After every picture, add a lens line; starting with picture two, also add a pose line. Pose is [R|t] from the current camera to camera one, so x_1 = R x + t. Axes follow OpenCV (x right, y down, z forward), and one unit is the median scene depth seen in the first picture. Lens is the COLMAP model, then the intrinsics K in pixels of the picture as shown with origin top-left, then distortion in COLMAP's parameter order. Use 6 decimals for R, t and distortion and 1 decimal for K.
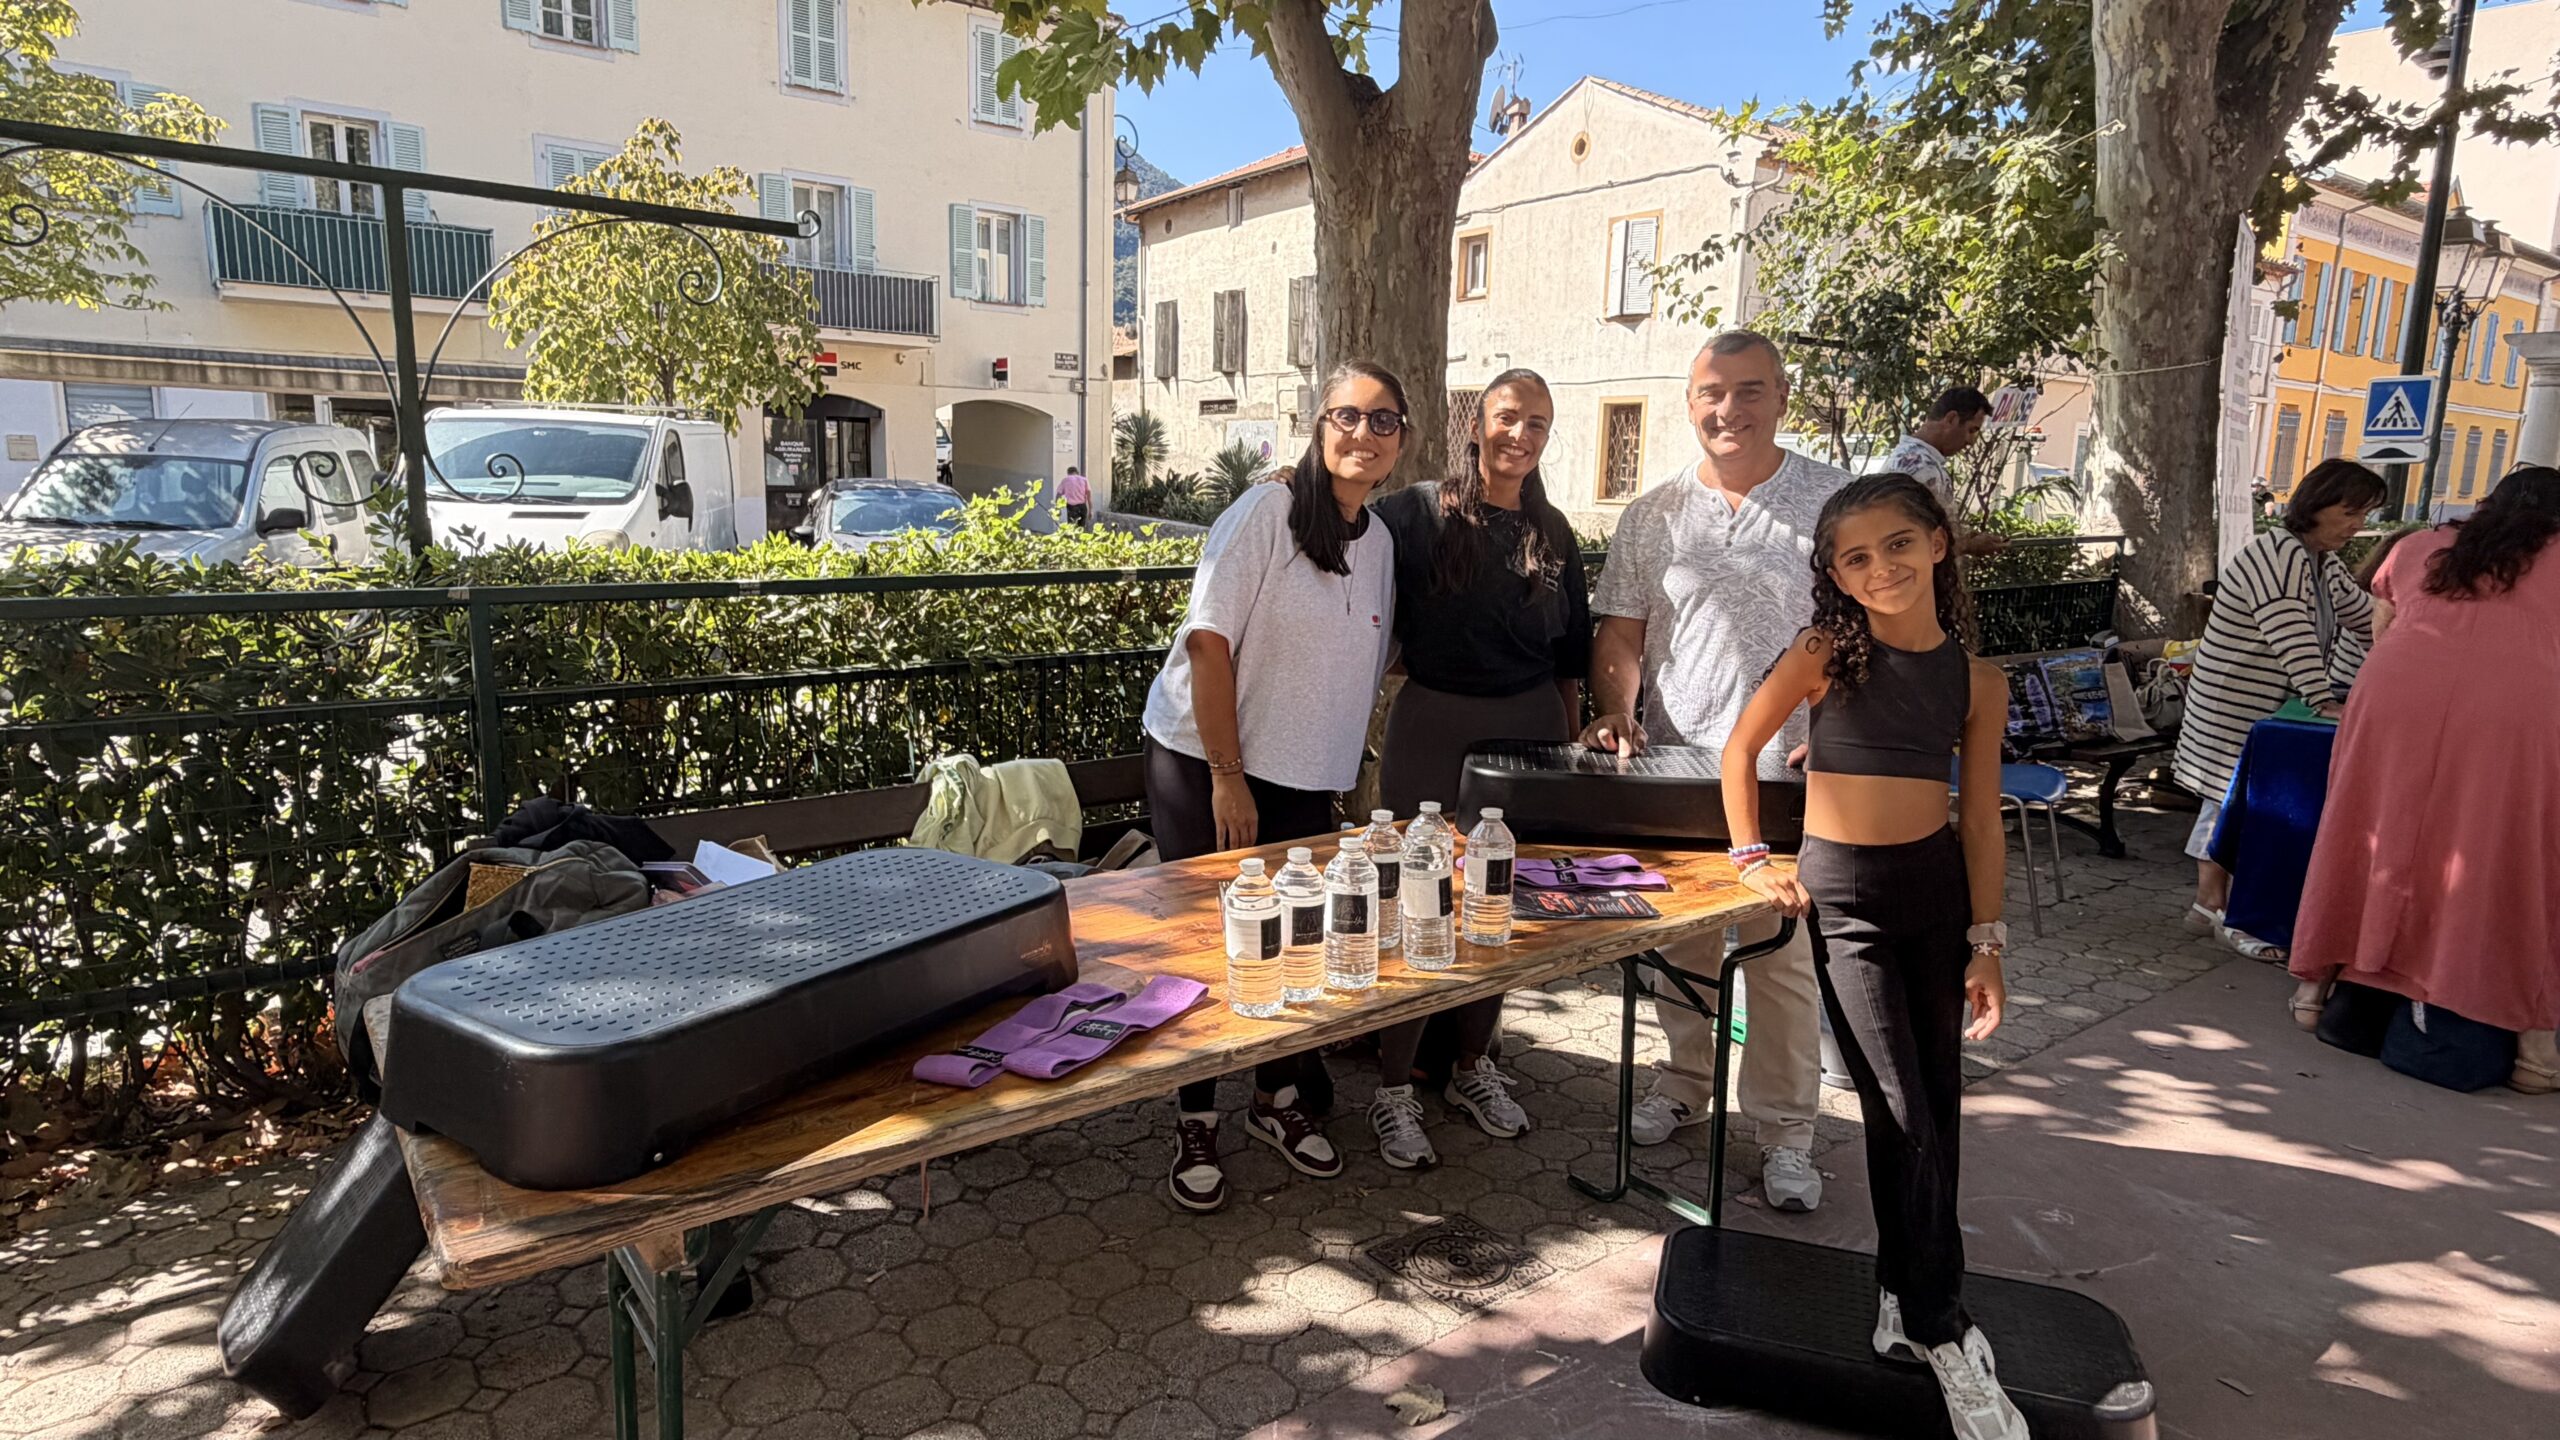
lens RADIAL K [[1389.3, 0, 1280.9], [0, 1389.3, 719.7], [0, 0, 1]] dist [0.001182, 0.000343]
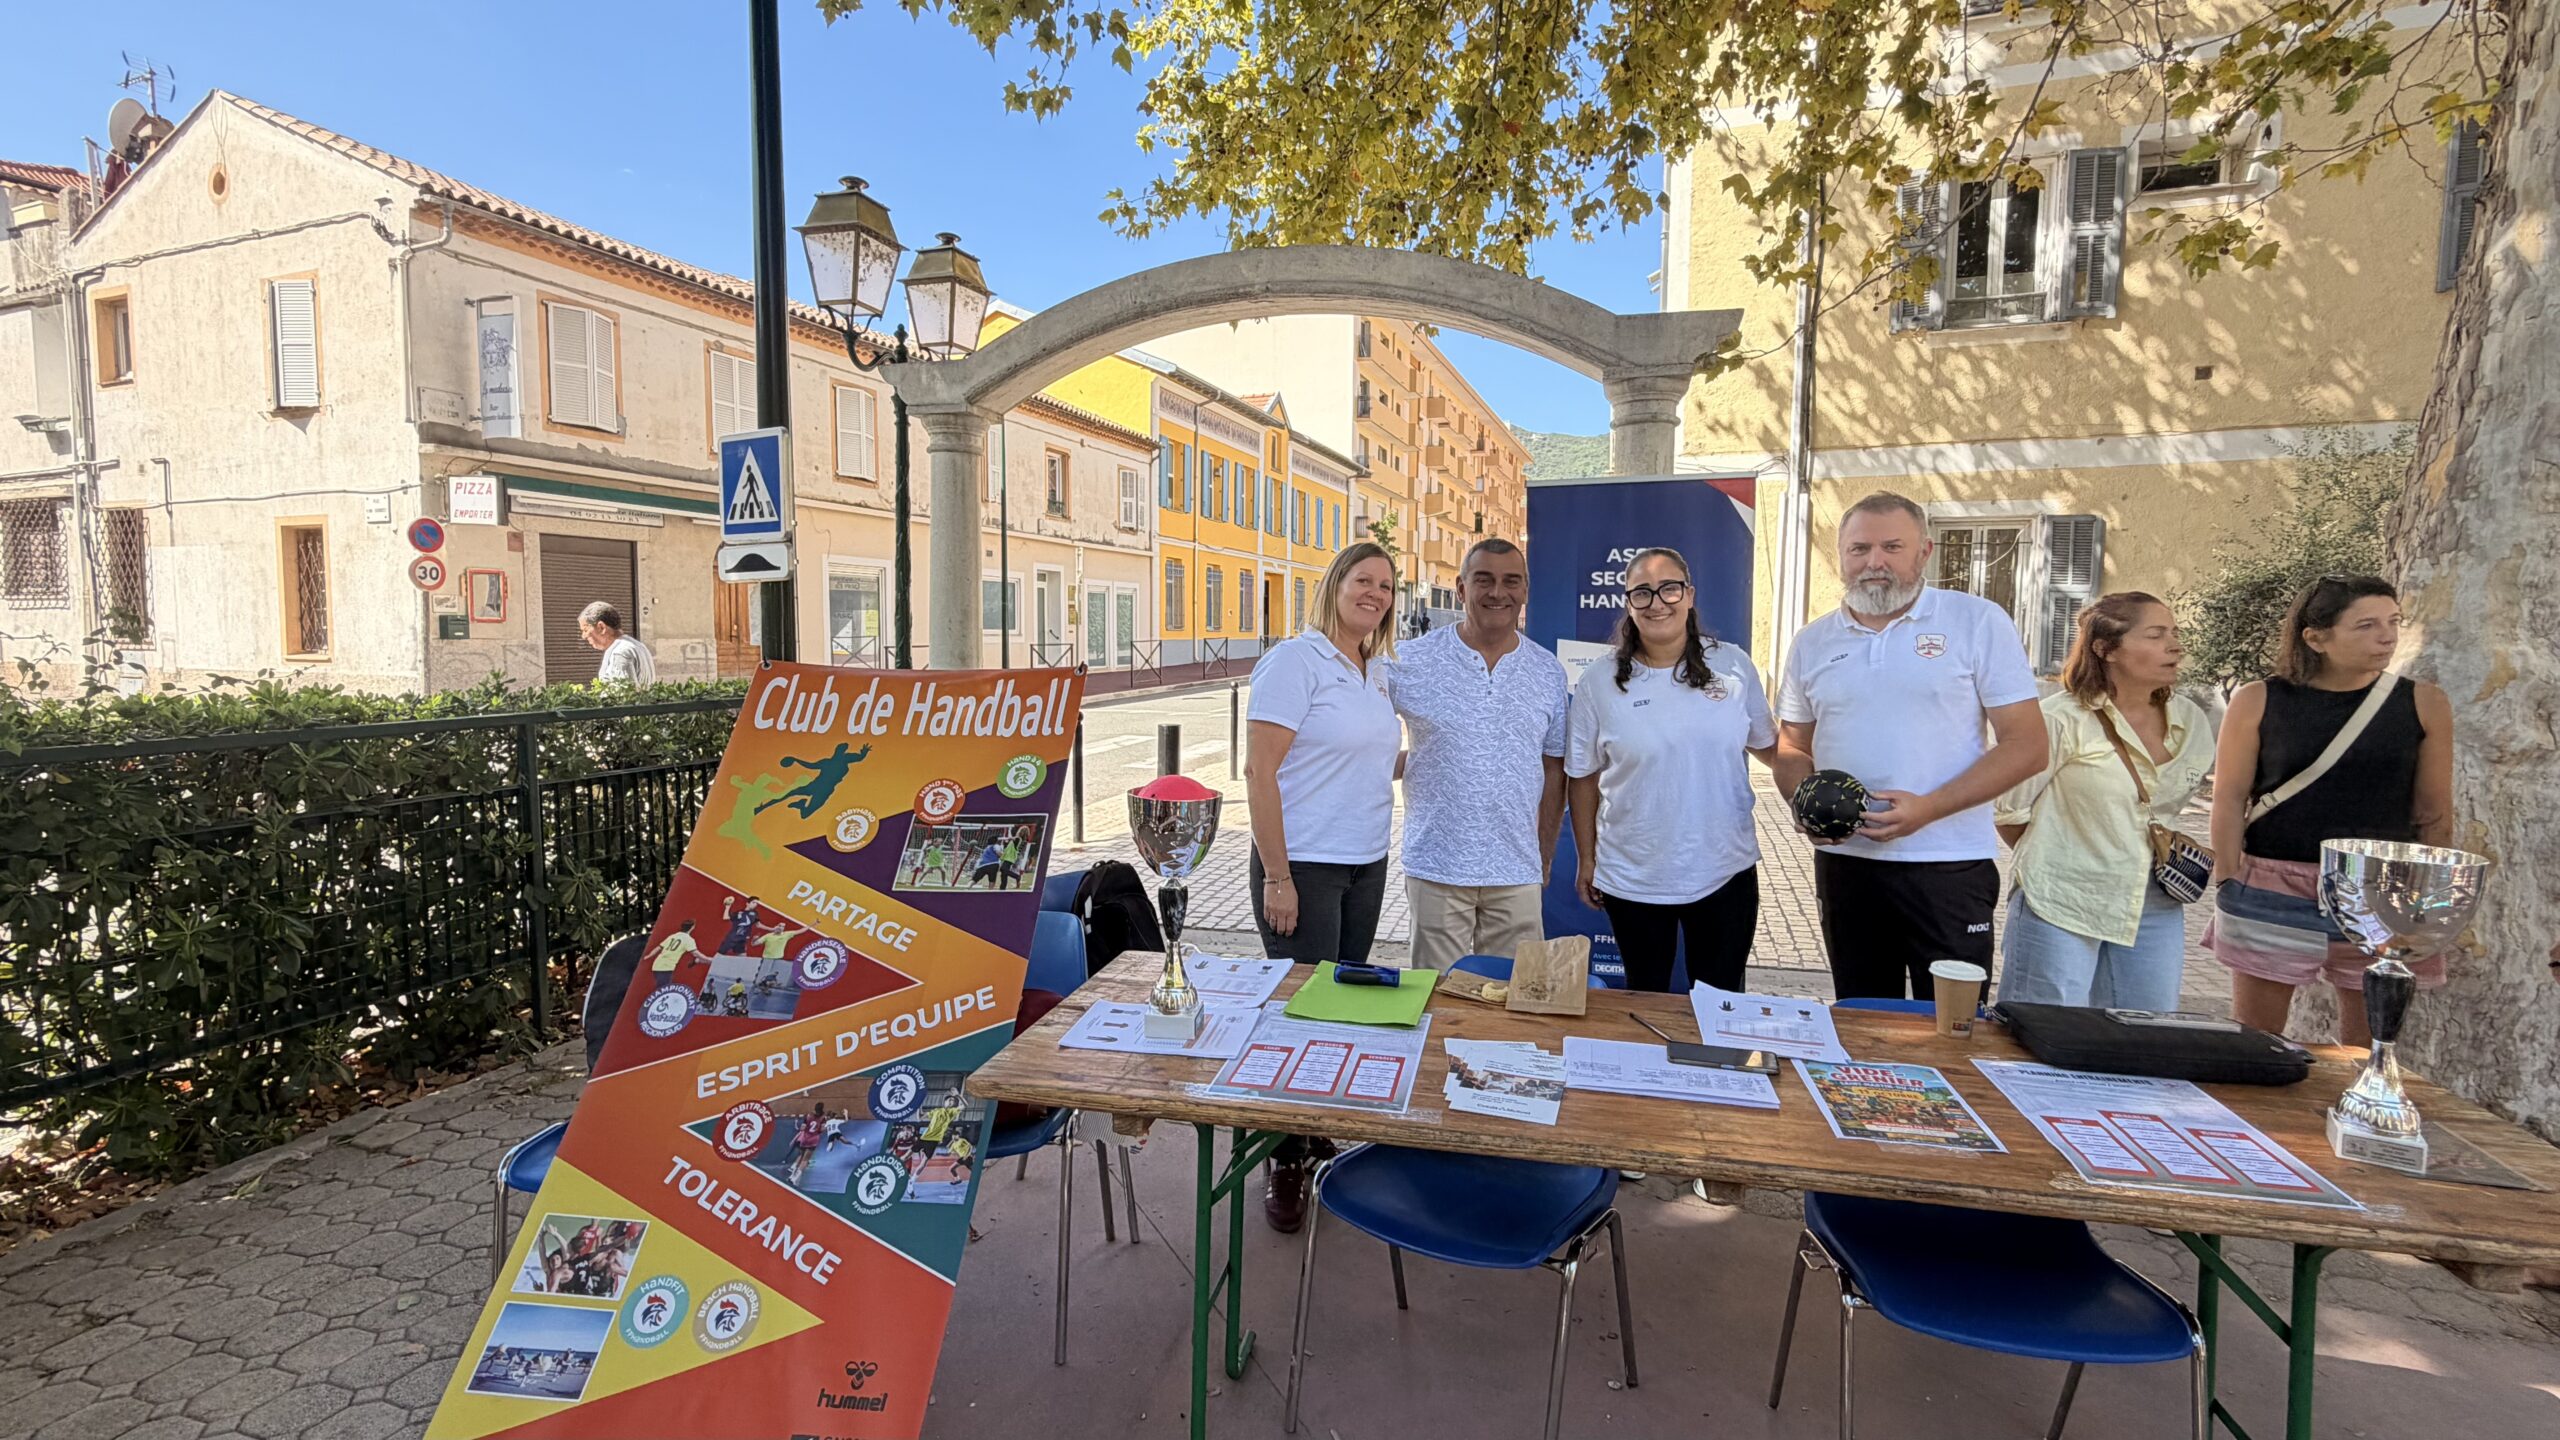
lens RADIAL K [[1127.0, 0, 1283.6], [0, 1127.0, 712.8], [0, 0, 1]] dist [-0.001878, -0.000192]
pose [[0.819131, -0.057028, 0.570764, 0.334875], [0.111498, 0.991896, -0.060911, -0.036430], [-0.562665, 0.113533, 0.818852, 0.236943]]
